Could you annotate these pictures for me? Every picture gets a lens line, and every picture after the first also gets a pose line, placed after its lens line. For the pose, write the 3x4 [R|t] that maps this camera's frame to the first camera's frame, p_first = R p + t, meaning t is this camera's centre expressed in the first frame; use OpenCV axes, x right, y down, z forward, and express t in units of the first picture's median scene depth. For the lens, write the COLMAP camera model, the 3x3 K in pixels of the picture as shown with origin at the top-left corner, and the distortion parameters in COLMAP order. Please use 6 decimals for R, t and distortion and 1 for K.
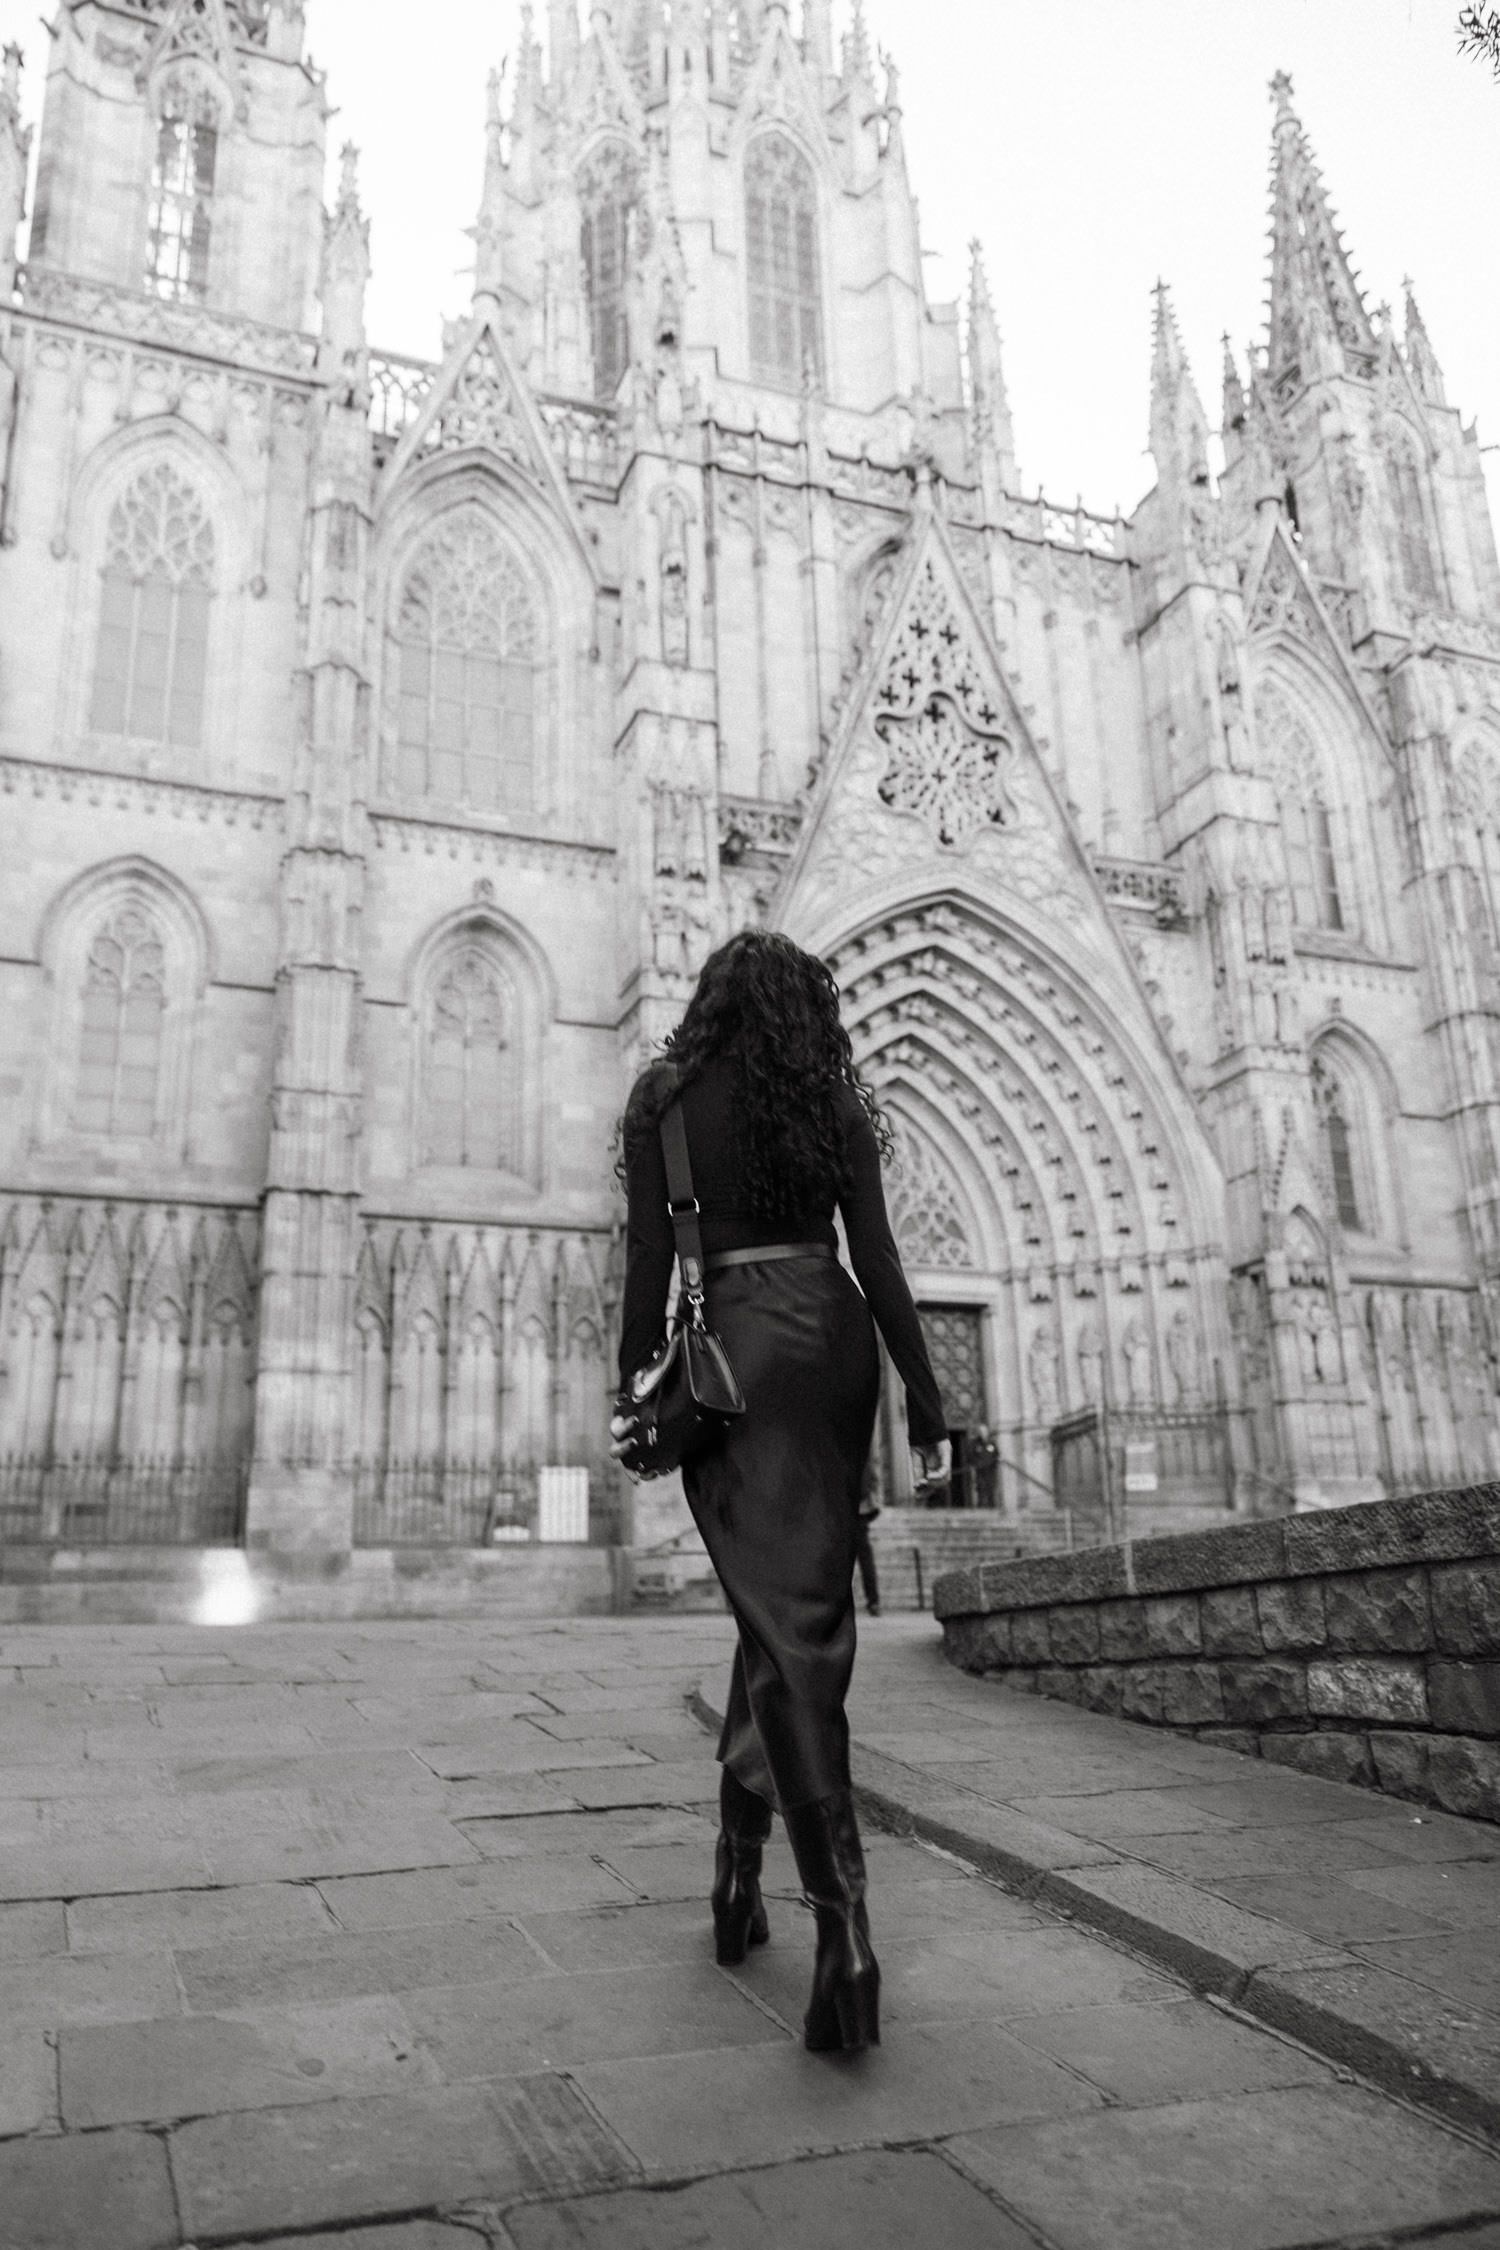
lens RADIAL K [[1882.3, 0, 756.8], [0, 1882.3, 1136.8], [0, 0, 1]] dist [0.018972, 0.003252]
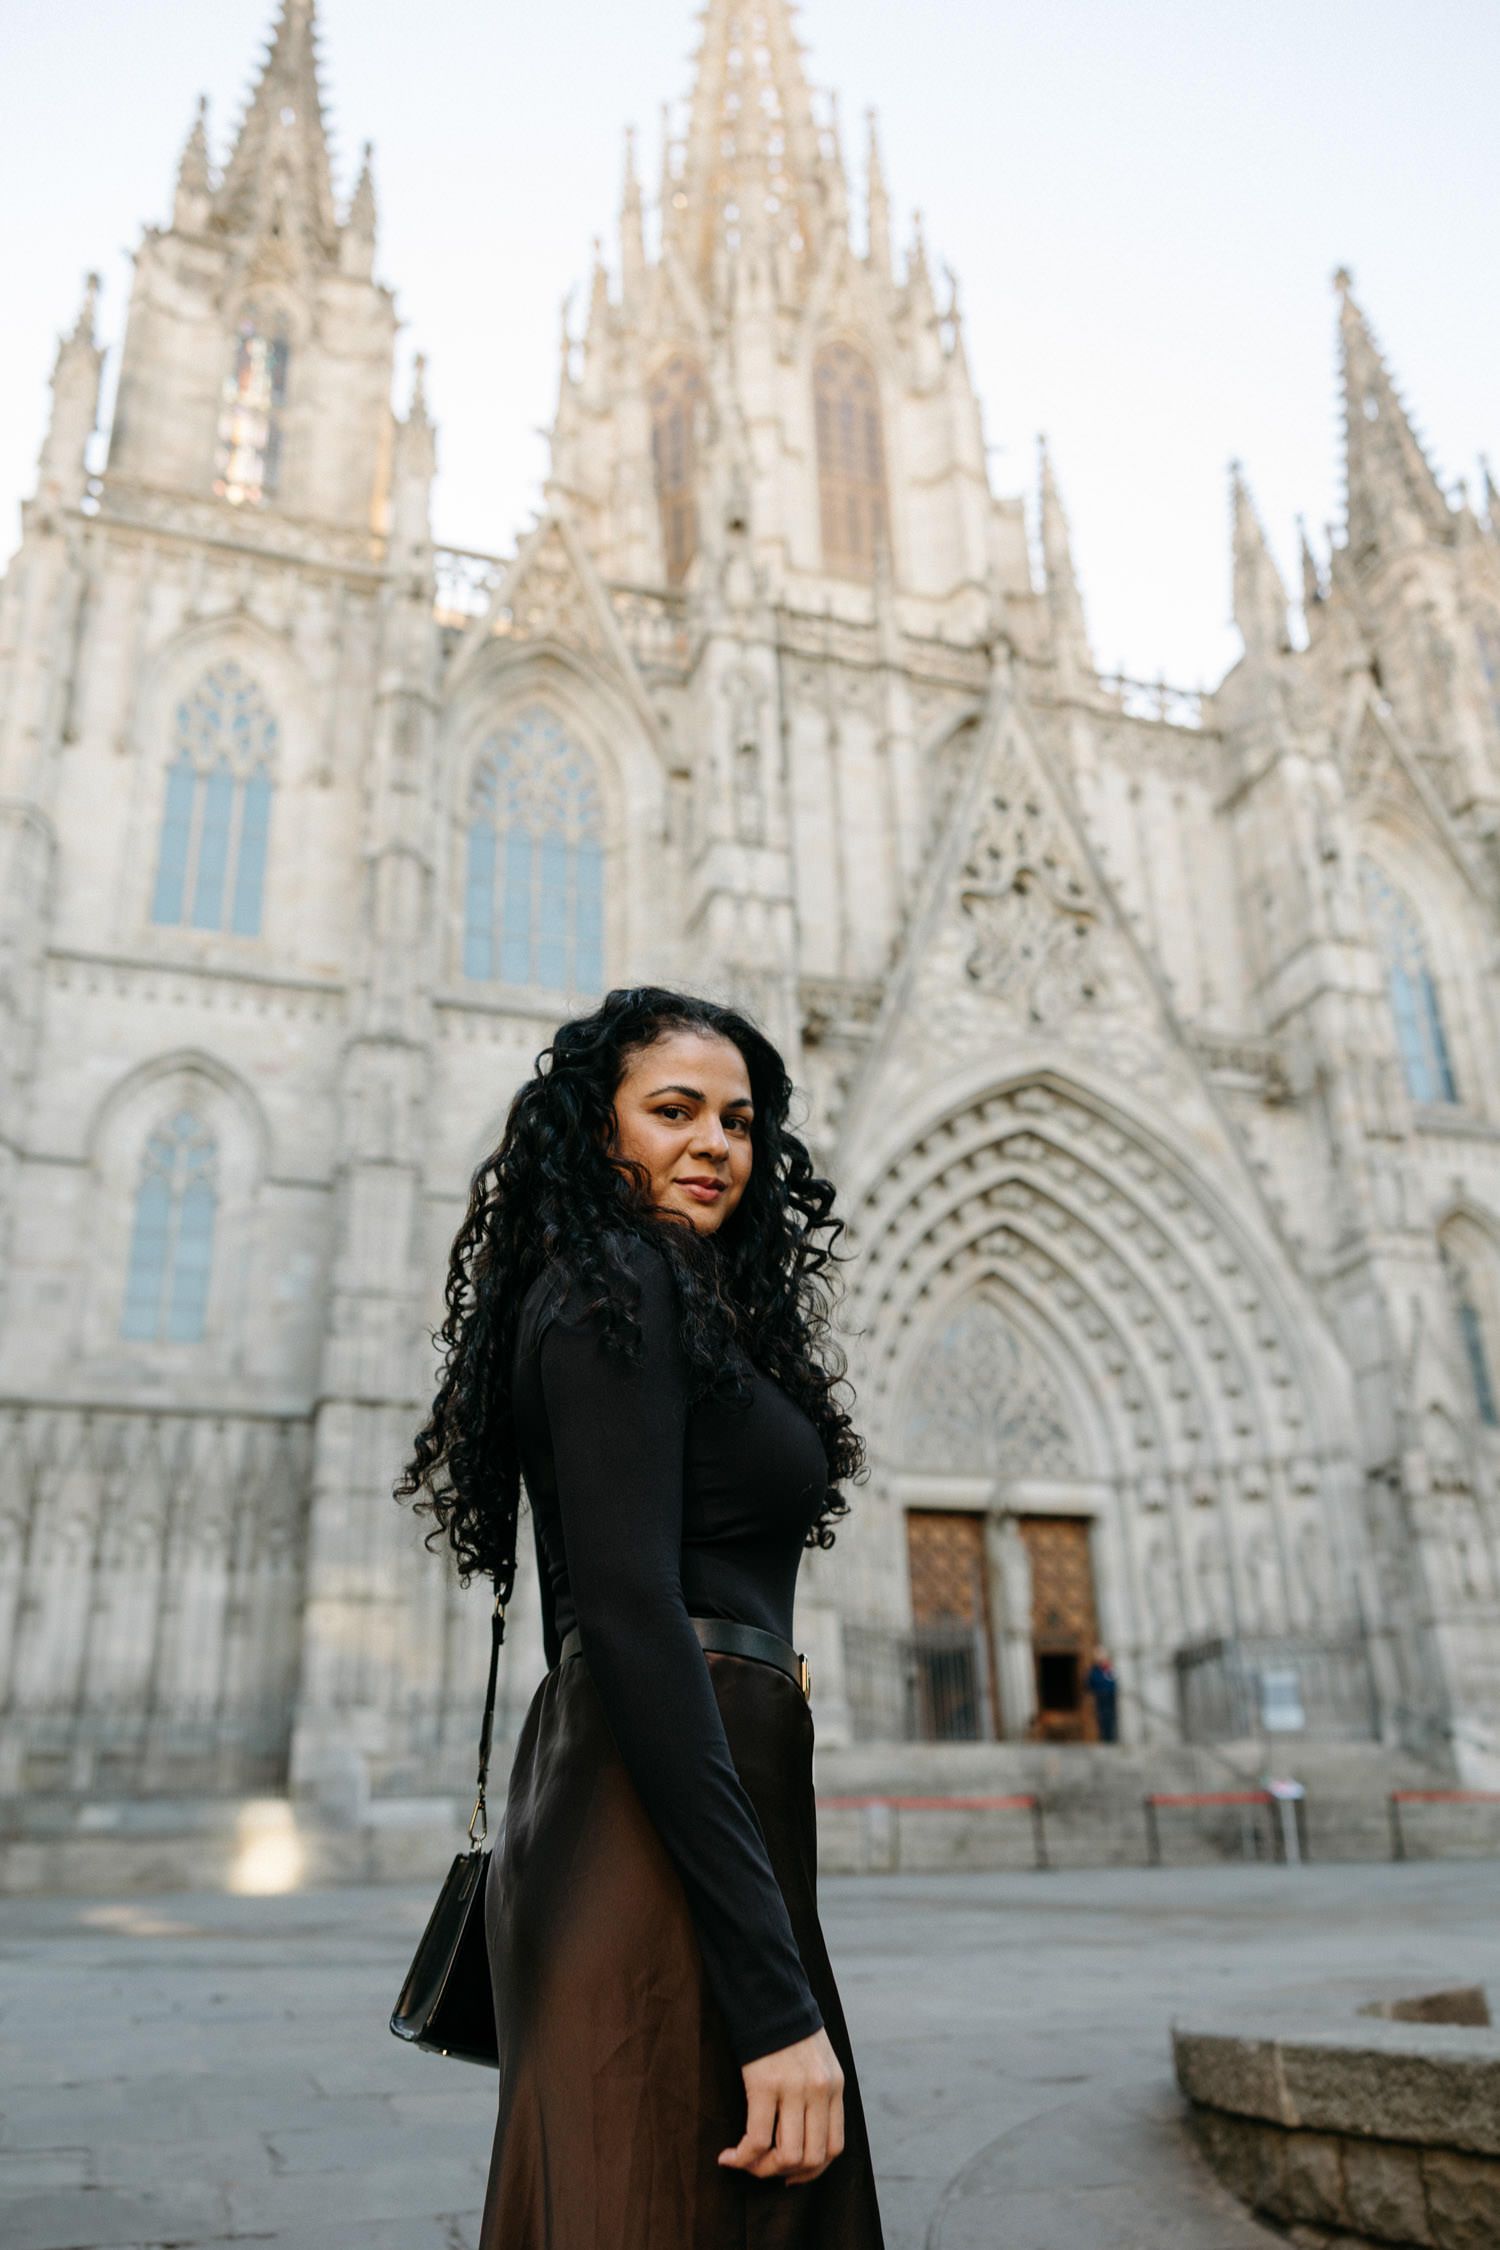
lens RADIAL K [[1877.7, 0, 750.0], [0, 1877.7, 1125.0], [0, 0, 1]] dist [0.008561, 0.008304]
pose [[0.998811, -0.019835, -0.044530, -0.002958], [0.014759, 0.993648, -0.111557, -0.000204], [0.046460, 0.110767, 0.992760, 0.057765]]
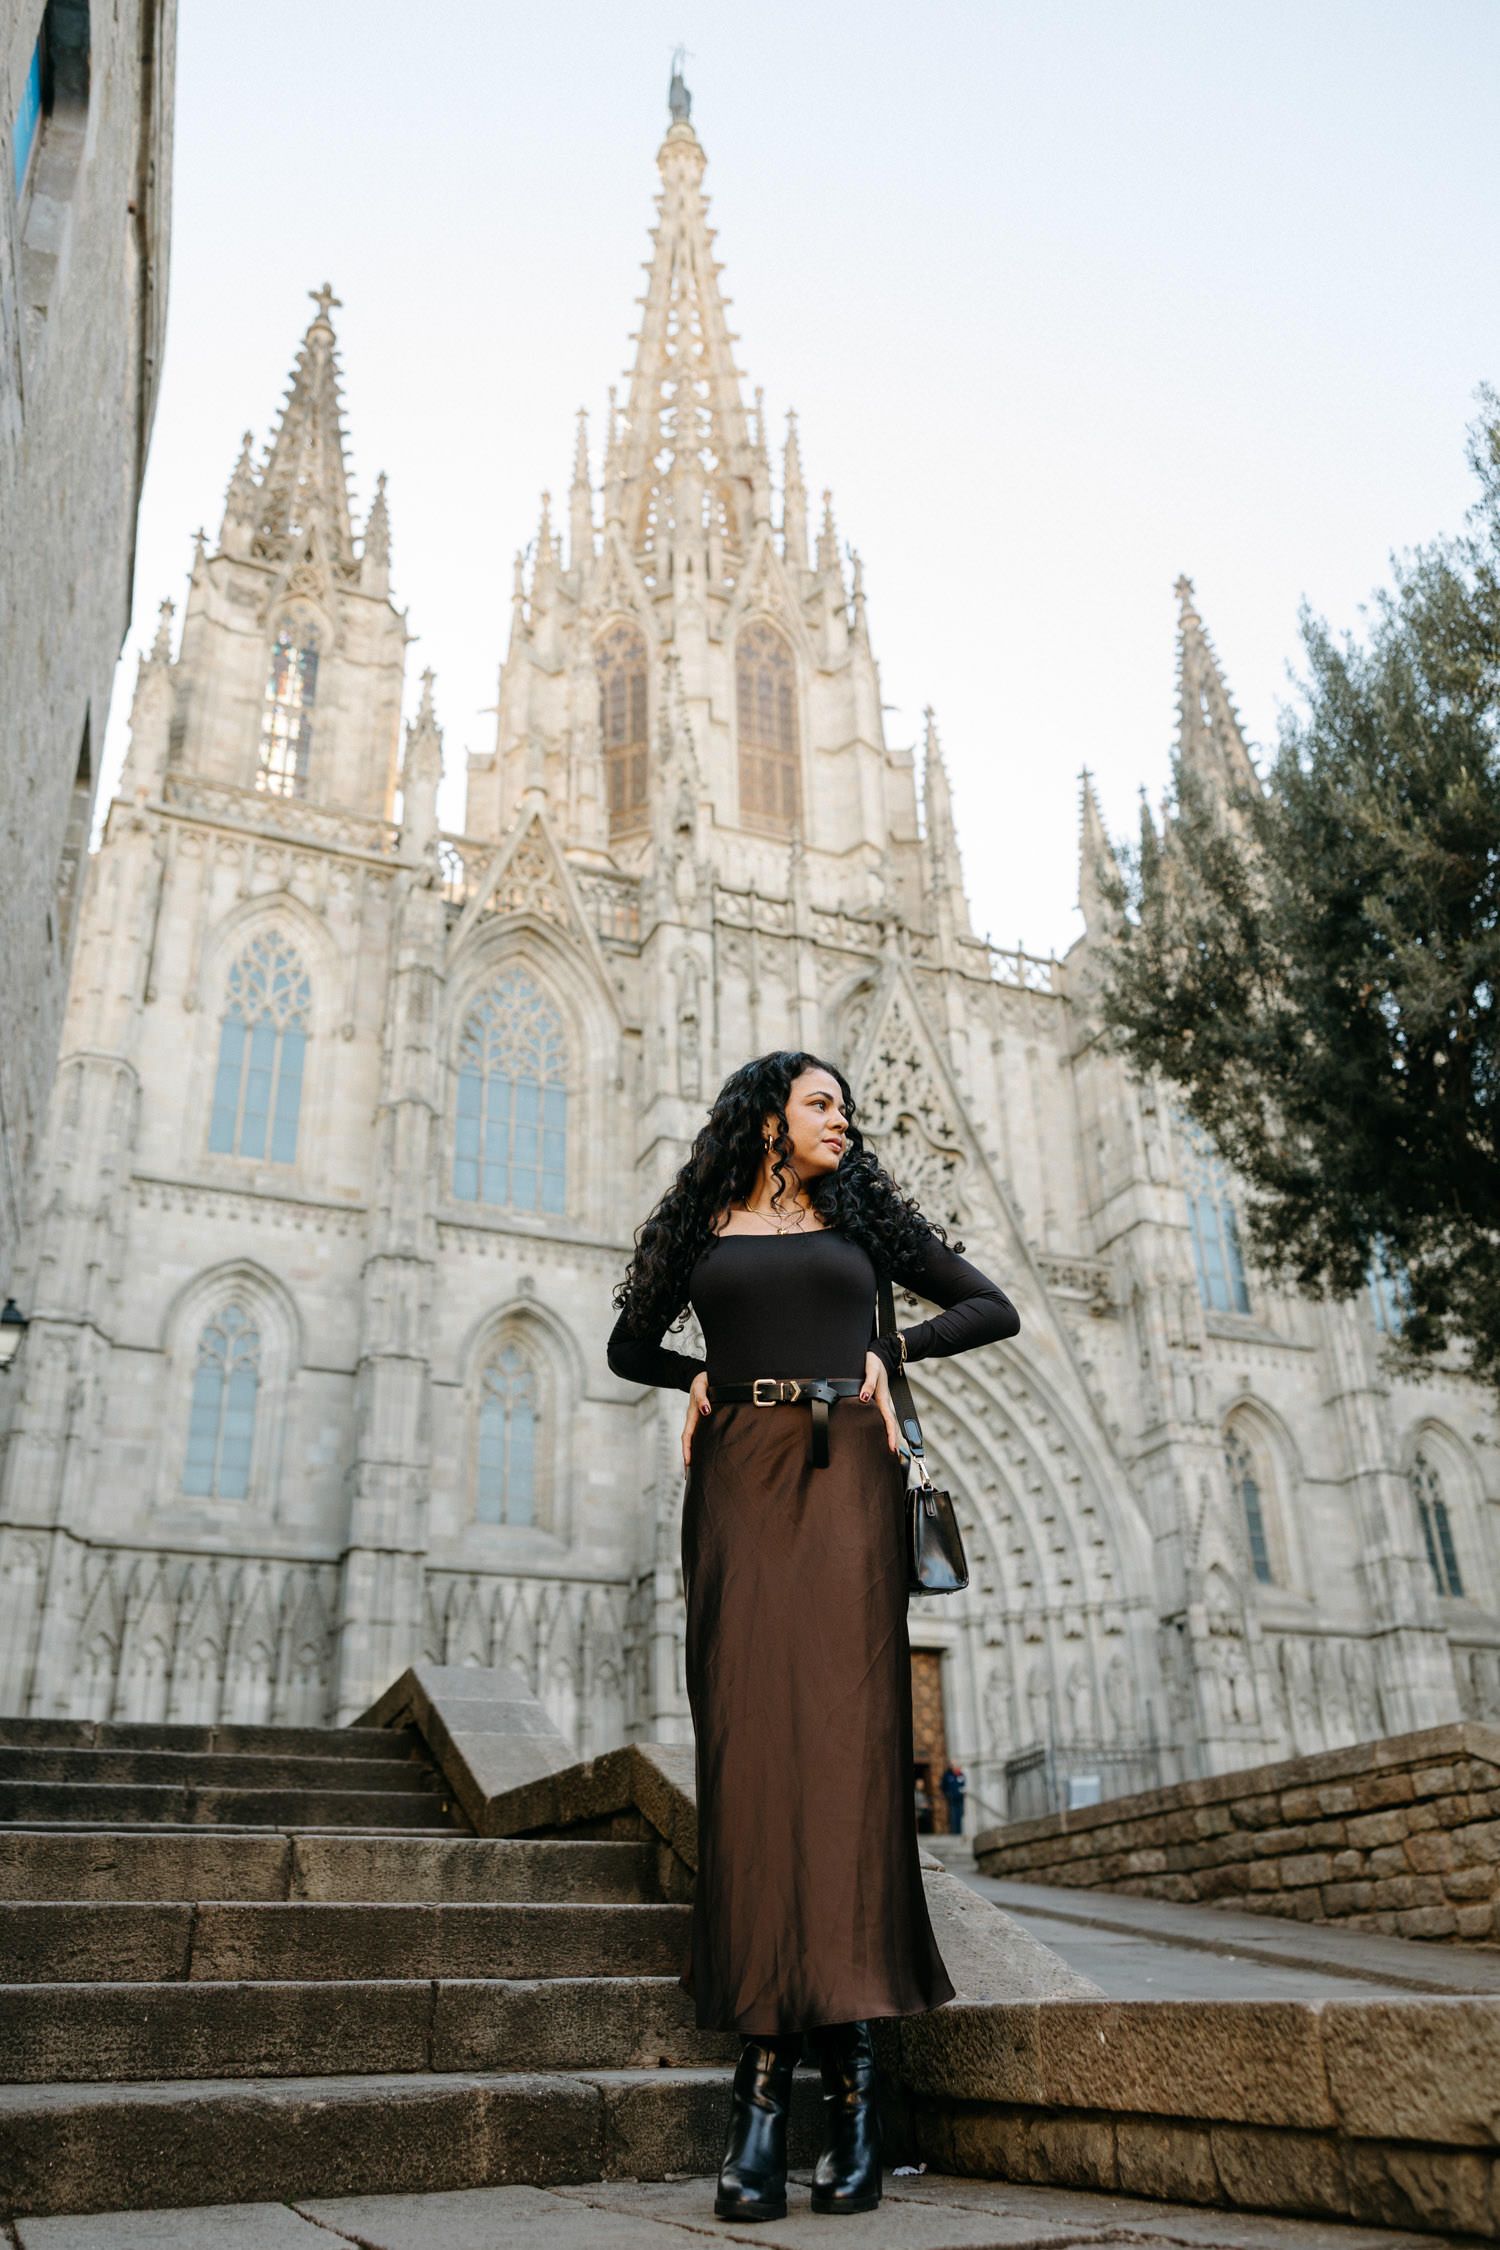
lens RADIAL K [[1994.9, 0, 759.8], [0, 1994.9, 1091.6], [0, 0, 1]] dist [0.016532, 0.009637]
pose [[0.999051, 0.019936, 0.038716, -0.044649], [-0.013120, 0.985542, -0.168924, -0.037028], [-0.041523, 0.168256, 0.984868, -0.240371]]
